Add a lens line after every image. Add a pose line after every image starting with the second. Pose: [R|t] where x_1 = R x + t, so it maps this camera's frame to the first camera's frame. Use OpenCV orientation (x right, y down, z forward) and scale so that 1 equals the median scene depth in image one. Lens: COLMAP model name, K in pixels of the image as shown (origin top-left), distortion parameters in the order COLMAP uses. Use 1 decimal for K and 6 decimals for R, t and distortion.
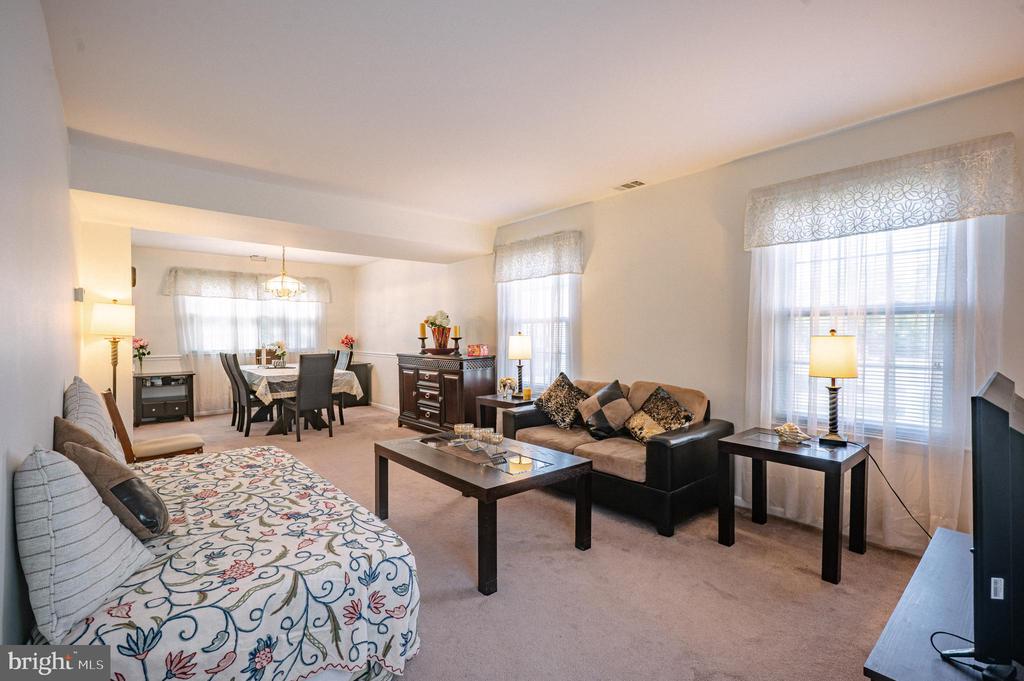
lens RADIAL K [[463.2, 0, 509.1], [0, 463.2, 339.6], [0, 0, 1]] dist [-0.000382, -0.000123]
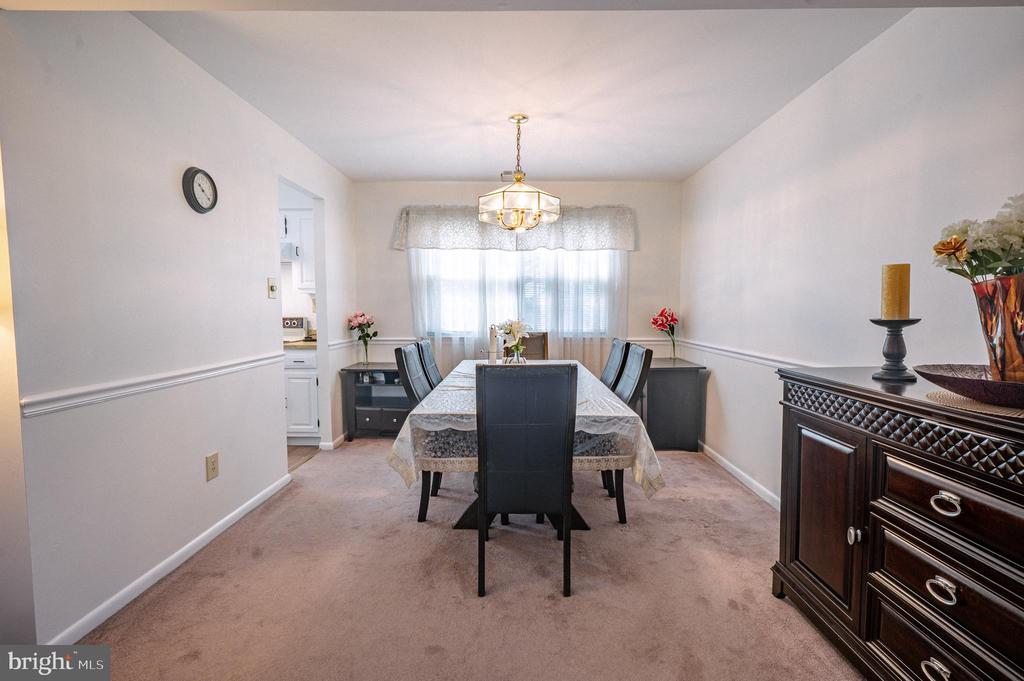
lens RADIAL K [[471.6, 0, 506.1], [0, 471.6, 342.9], [0, 0, 1]] dist [-0.000648, 0.000127]
pose [[0.751935, 0.049598, -0.657369, -0.240150], [-0.008247, 0.997795, 0.065850, -0.009474], [0.659186, -0.044094, 0.750686, 0.888783]]
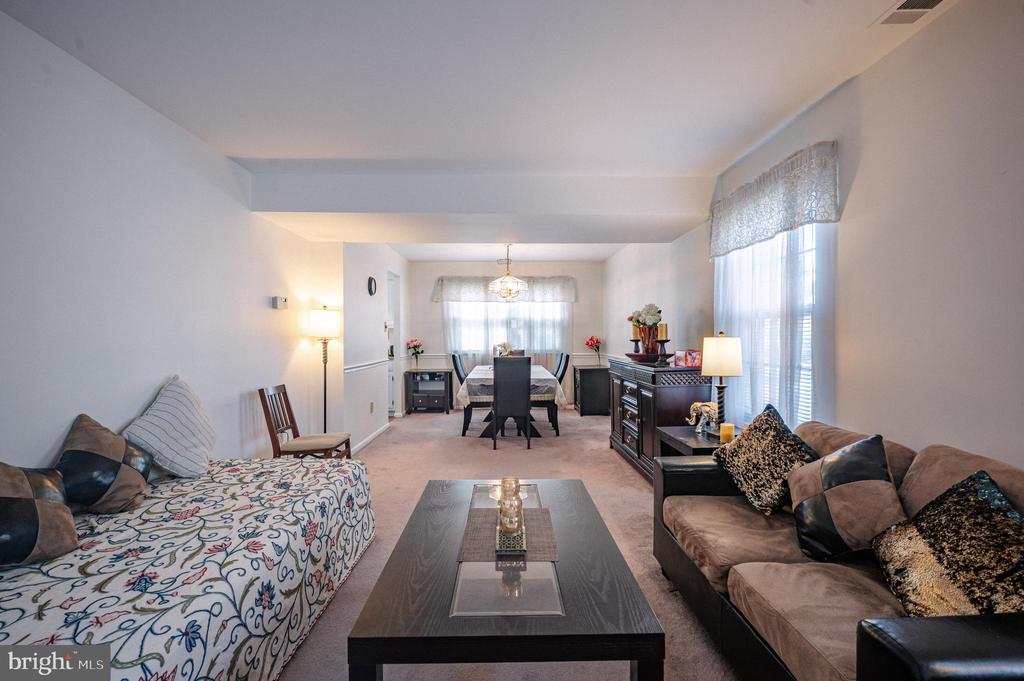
lens RADIAL K [[463.2, 0, 509.1], [0, 463.2, 339.6], [0, 0, 1]] dist [-0.000382, -0.000123]
pose [[0.773999, 0.003454, -0.633178, 0.199824], [-0.004372, 0.999990, 0.000110, -0.004281], [0.633172, 0.002683, 0.774006, 0.346624]]
